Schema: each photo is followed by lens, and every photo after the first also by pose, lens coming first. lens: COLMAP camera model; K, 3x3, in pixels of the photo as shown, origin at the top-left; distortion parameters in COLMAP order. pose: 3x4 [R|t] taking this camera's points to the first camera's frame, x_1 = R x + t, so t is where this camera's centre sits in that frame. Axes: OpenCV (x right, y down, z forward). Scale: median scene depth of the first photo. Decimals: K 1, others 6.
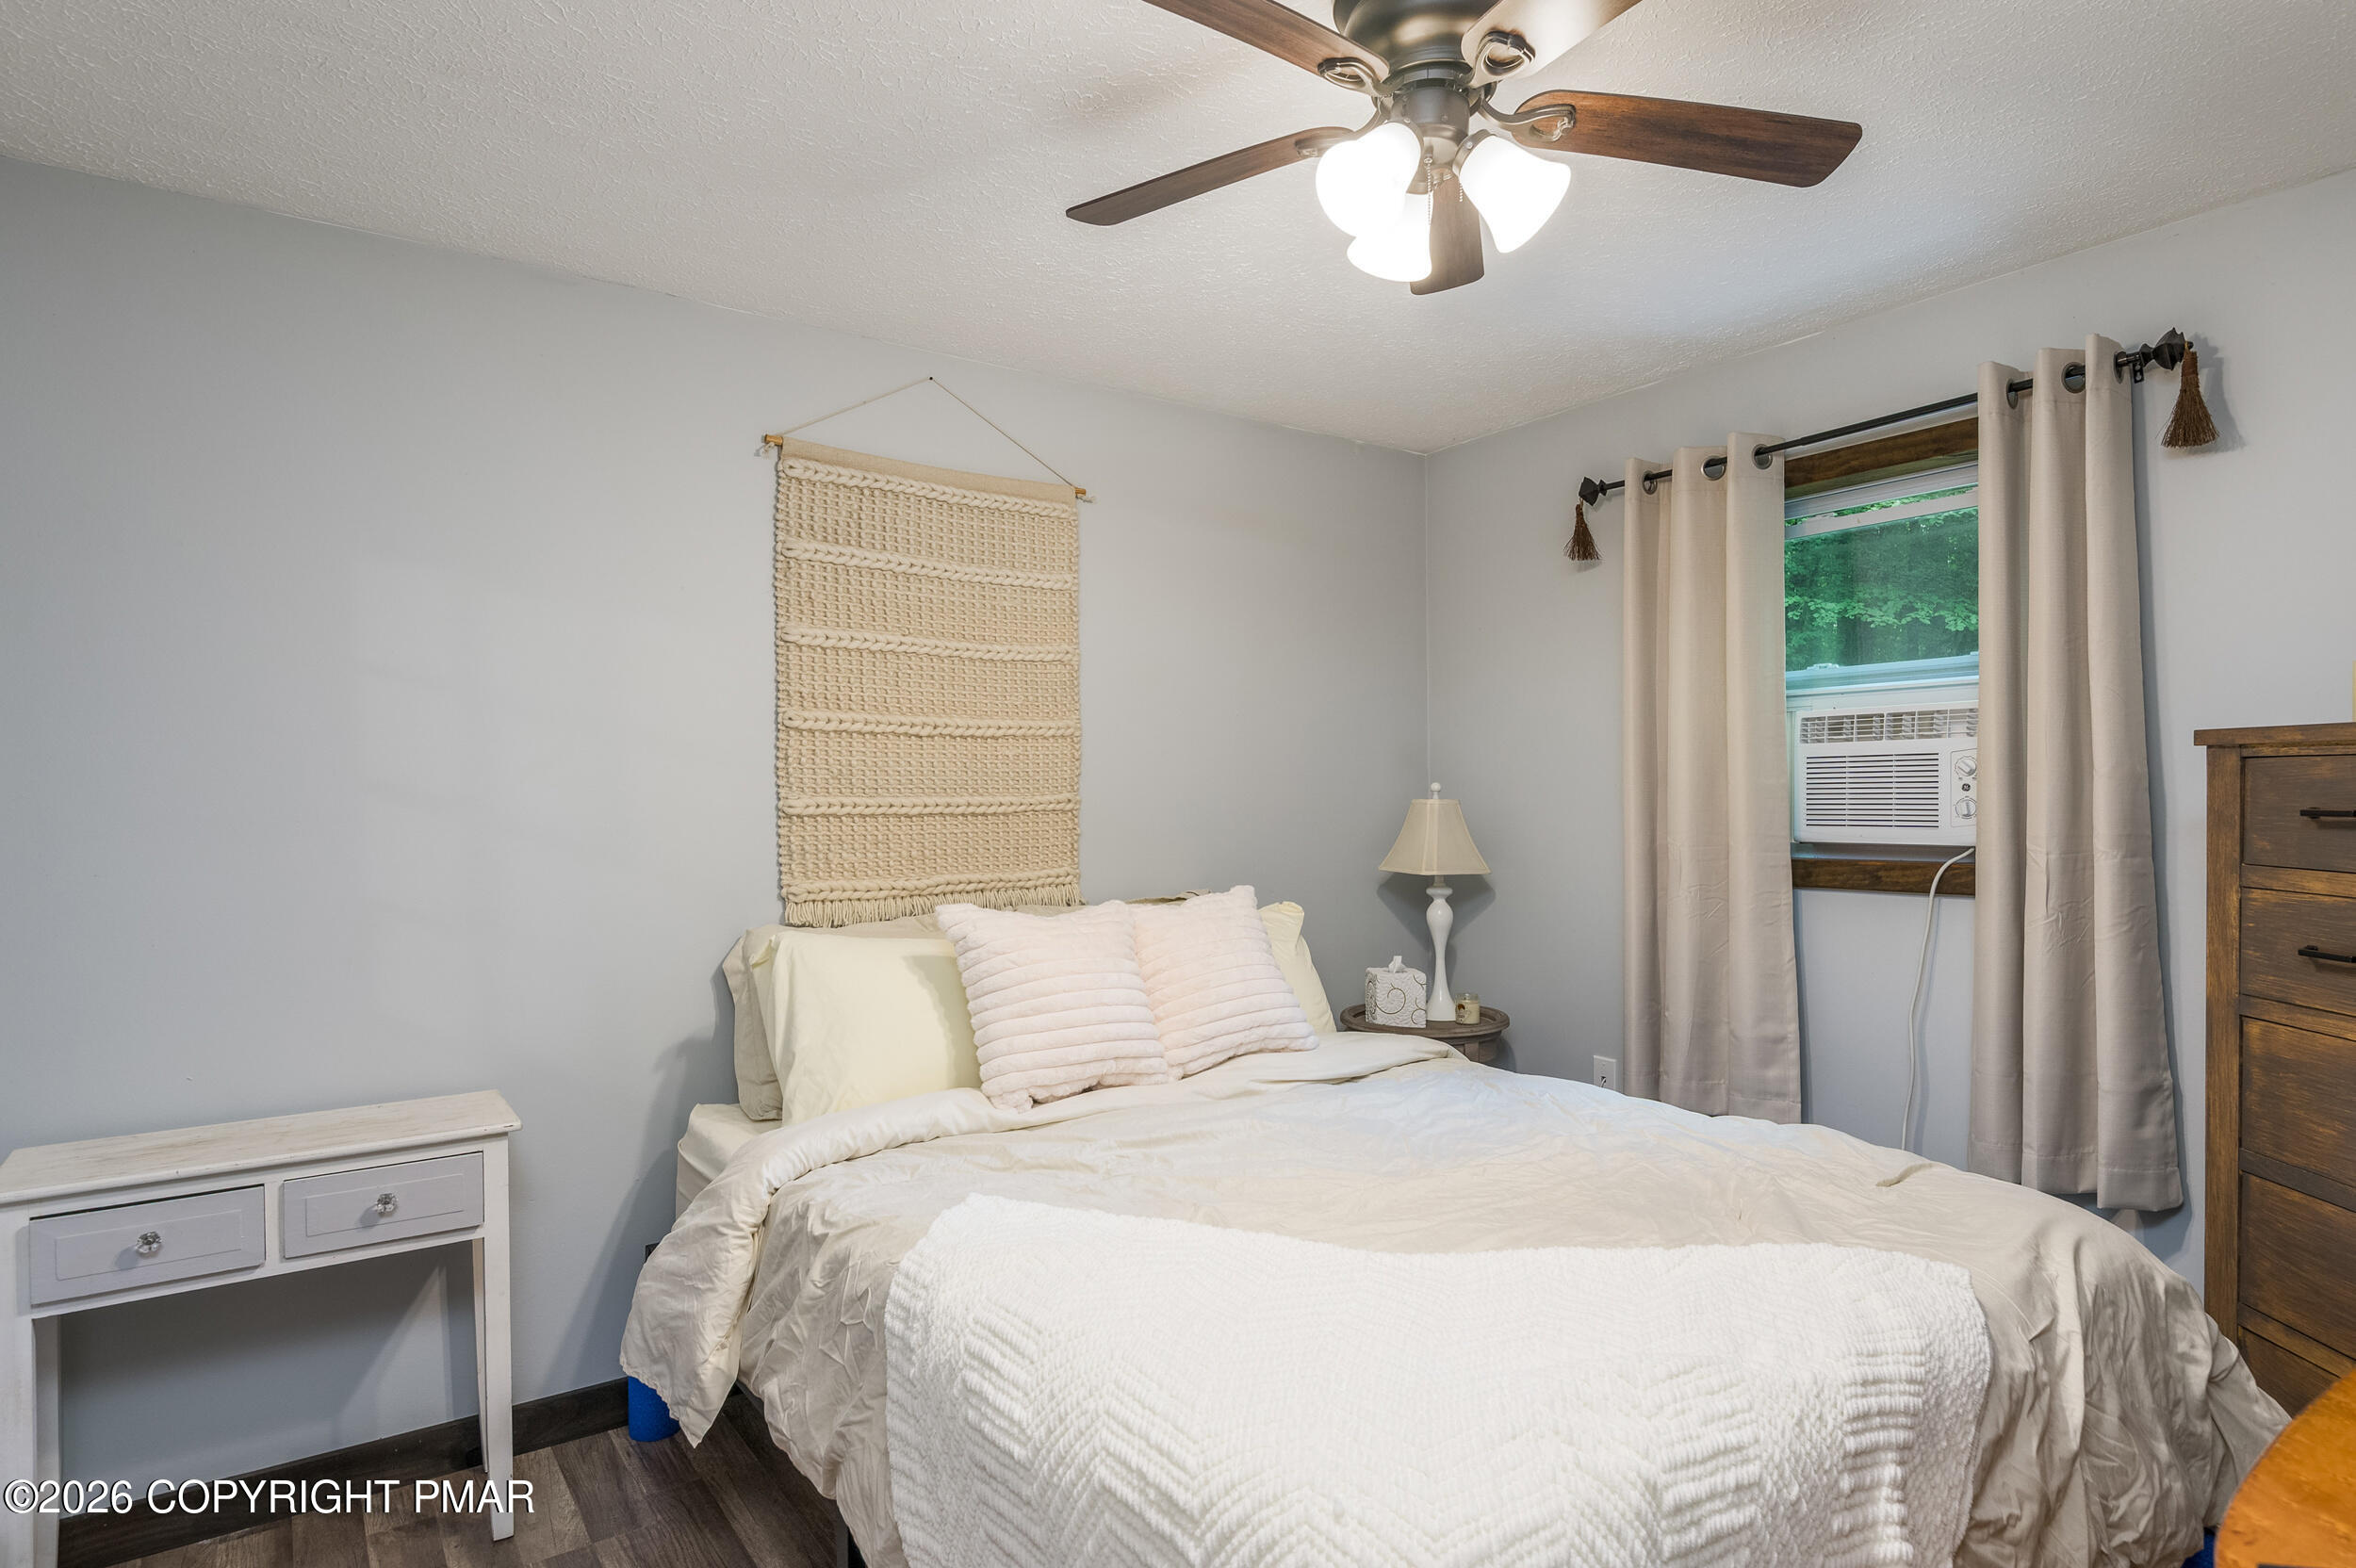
lens RADIAL K [[1272.4, 0, 1183.7], [0, 1272.4, 775.9], [0, 0, 1]] dist [0.040467, -0.030840]
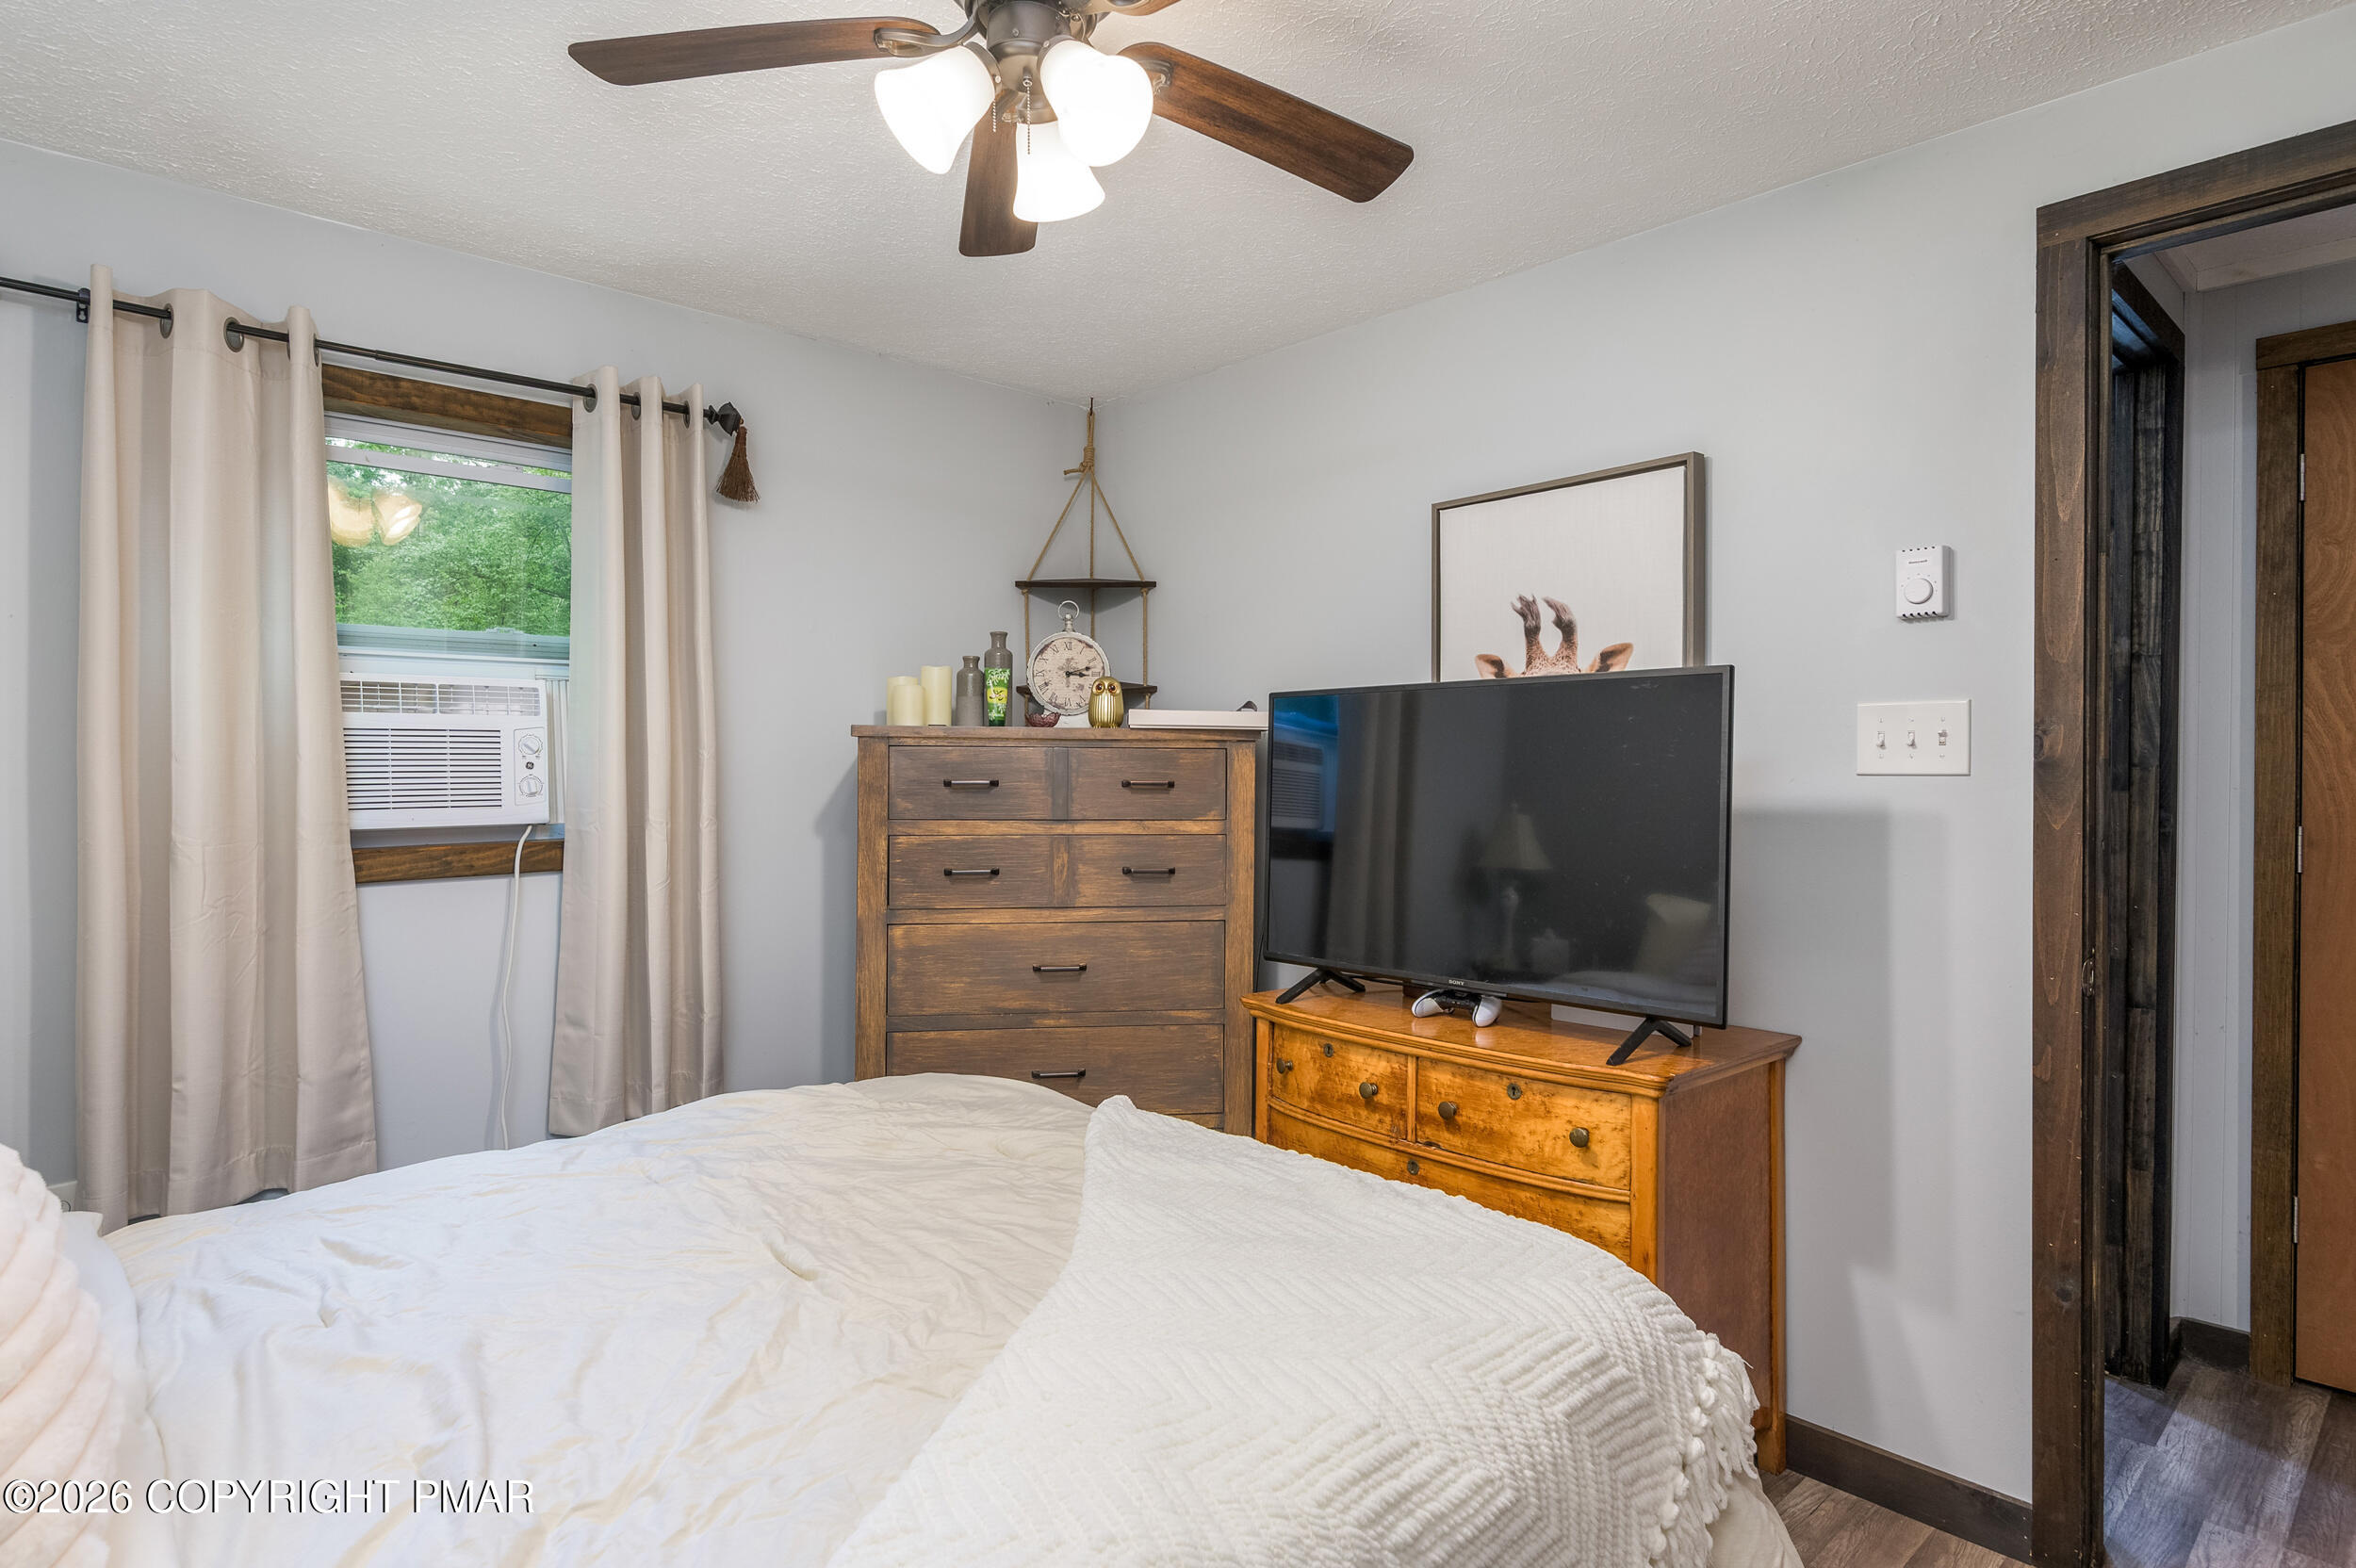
lens RADIAL K [[1272.4, 0, 1183.7], [0, 1272.4, 775.9], [0, 0, 1]] dist [0.040467, -0.030840]
pose [[-0.148364, -0.002449, 0.988930, -0.559369], [-0.010088, 0.999949, 0.000963, 0.012943], [-0.988881, -0.009834, -0.148381, 0.774060]]
